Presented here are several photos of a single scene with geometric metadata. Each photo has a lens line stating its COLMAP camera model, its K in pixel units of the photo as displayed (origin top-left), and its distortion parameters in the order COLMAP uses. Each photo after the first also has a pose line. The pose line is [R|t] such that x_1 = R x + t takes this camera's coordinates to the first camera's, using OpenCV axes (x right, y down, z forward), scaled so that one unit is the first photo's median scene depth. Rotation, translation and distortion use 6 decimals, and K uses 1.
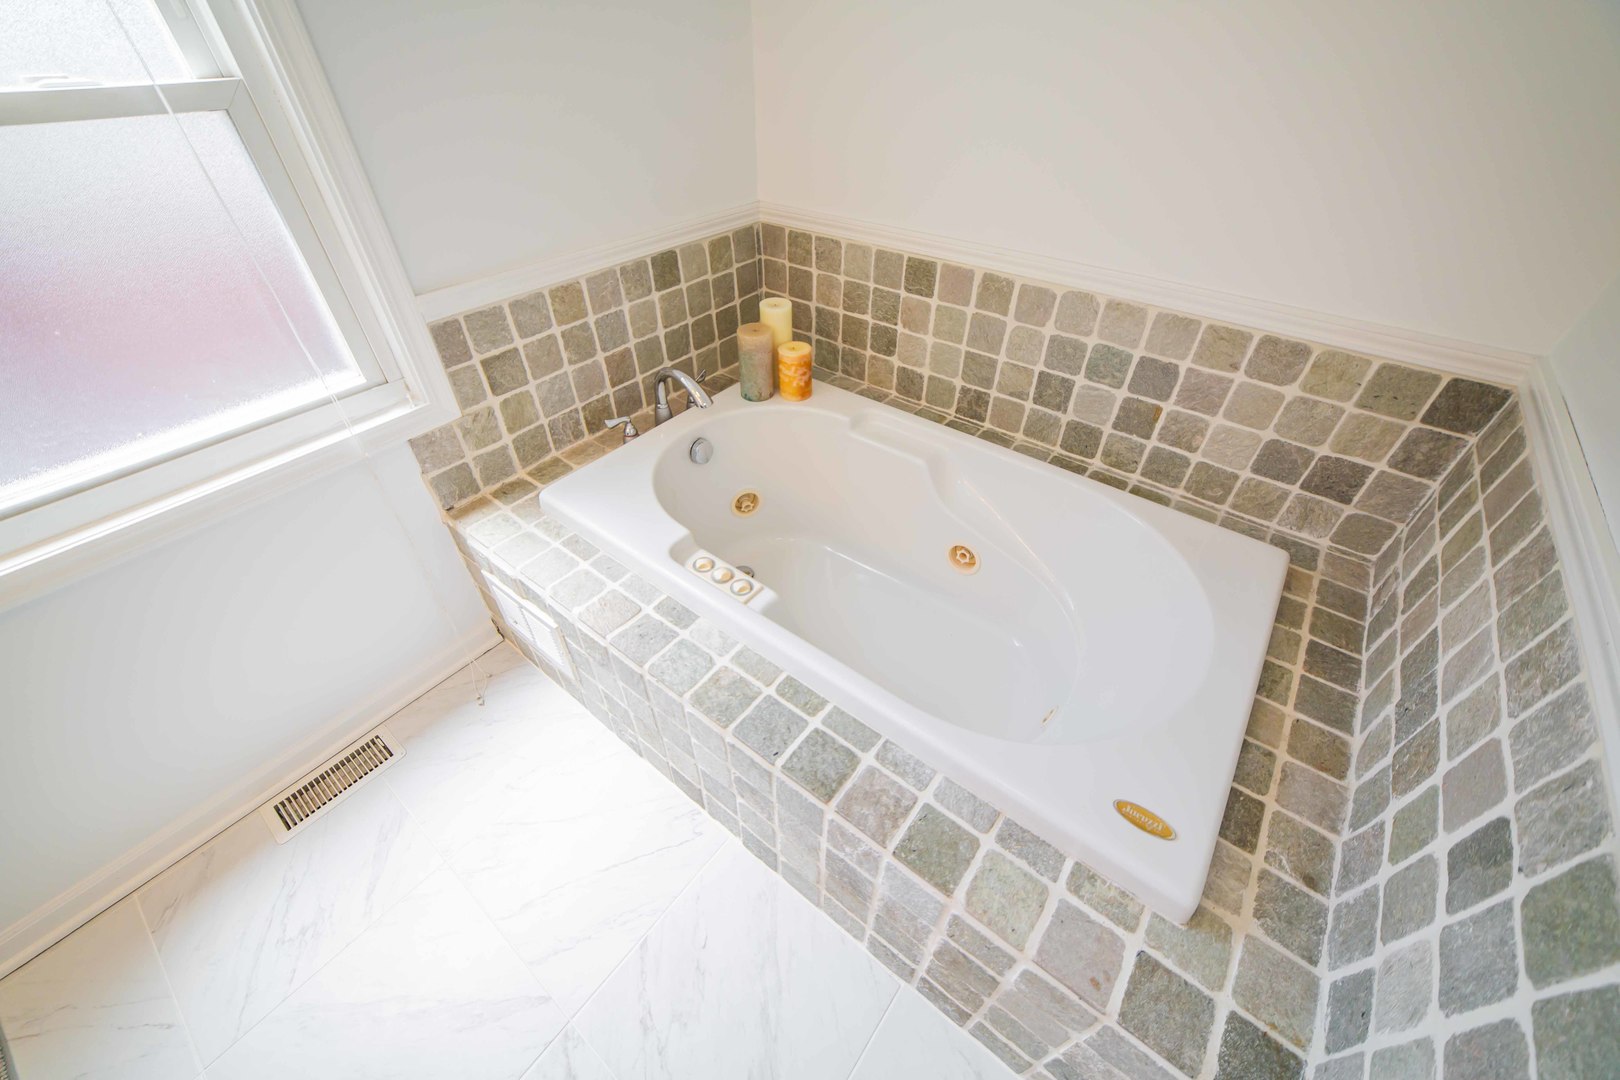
lens RADIAL K [[615.5, 0, 802.8], [0, 615.5, 531.7], [0, 0, 1]] dist [-0.006683, 0.003058]
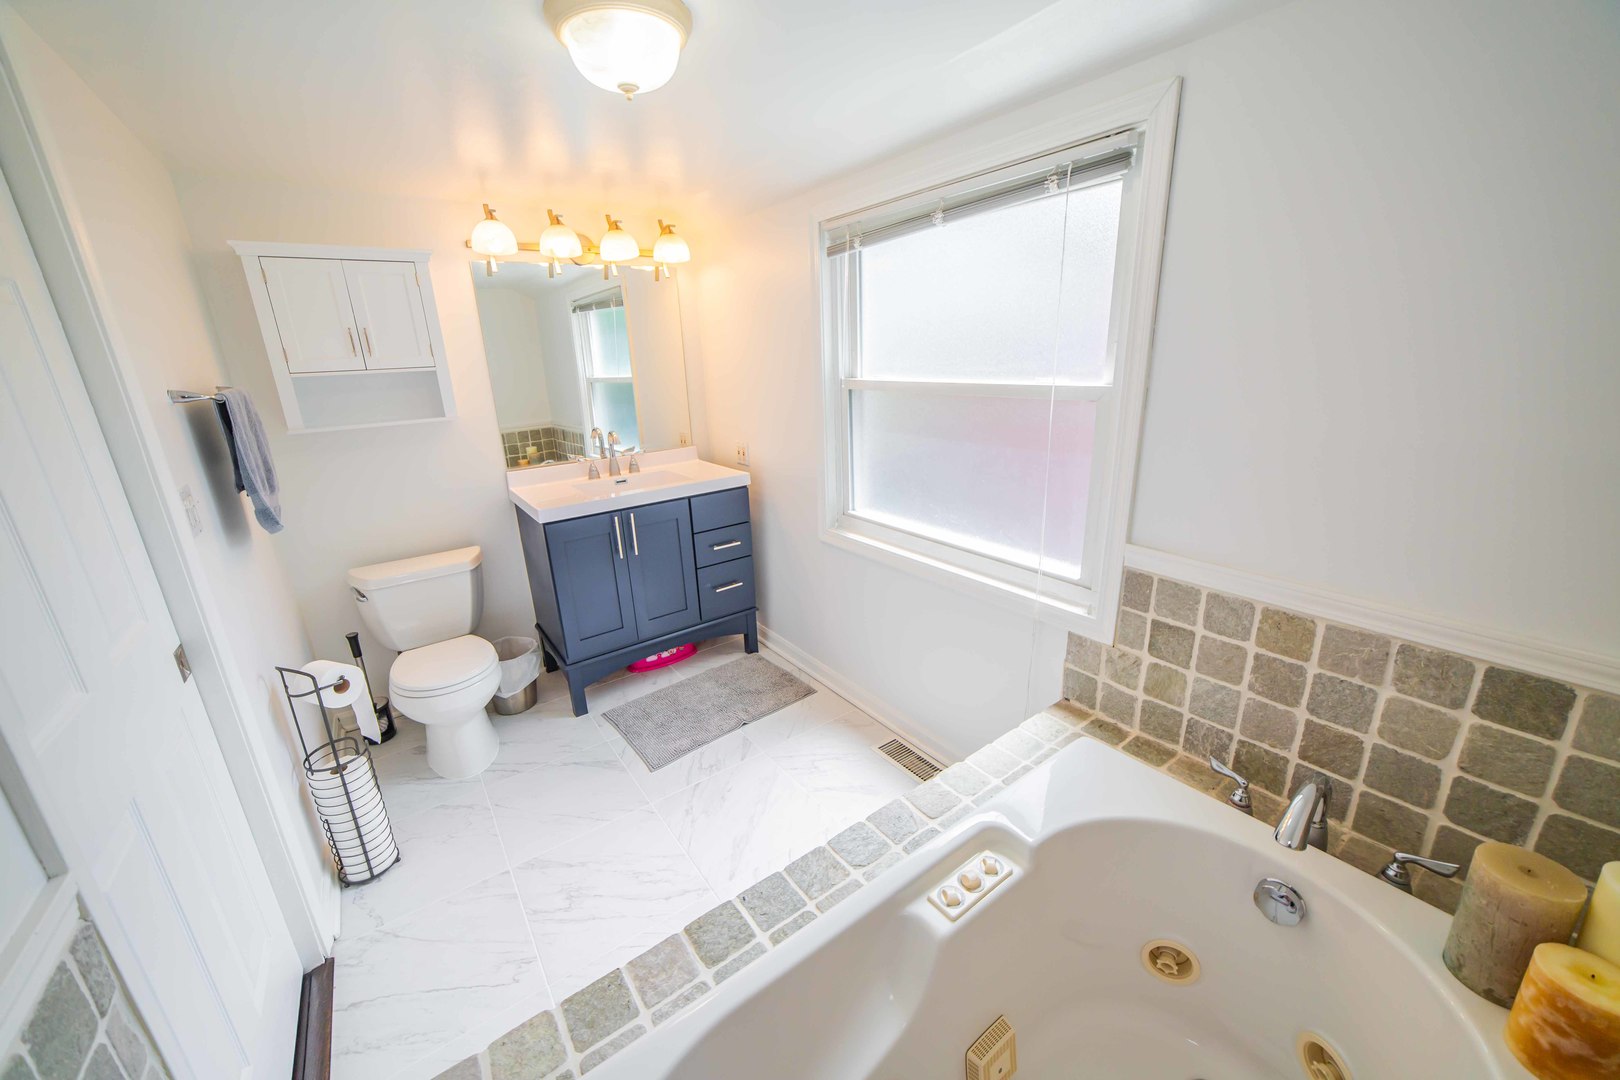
lens RADIAL K [[615.5, 0, 802.5], [0, 615.5, 541.2], [0, 0, 1]] dist [-0.006683, 0.003058]
pose [[-0.271496, 0.306321, -0.912391, 0.495738], [-0.596029, 0.690820, 0.409290, -0.404269], [0.755672, 0.654932, -0.004979, 0.434433]]
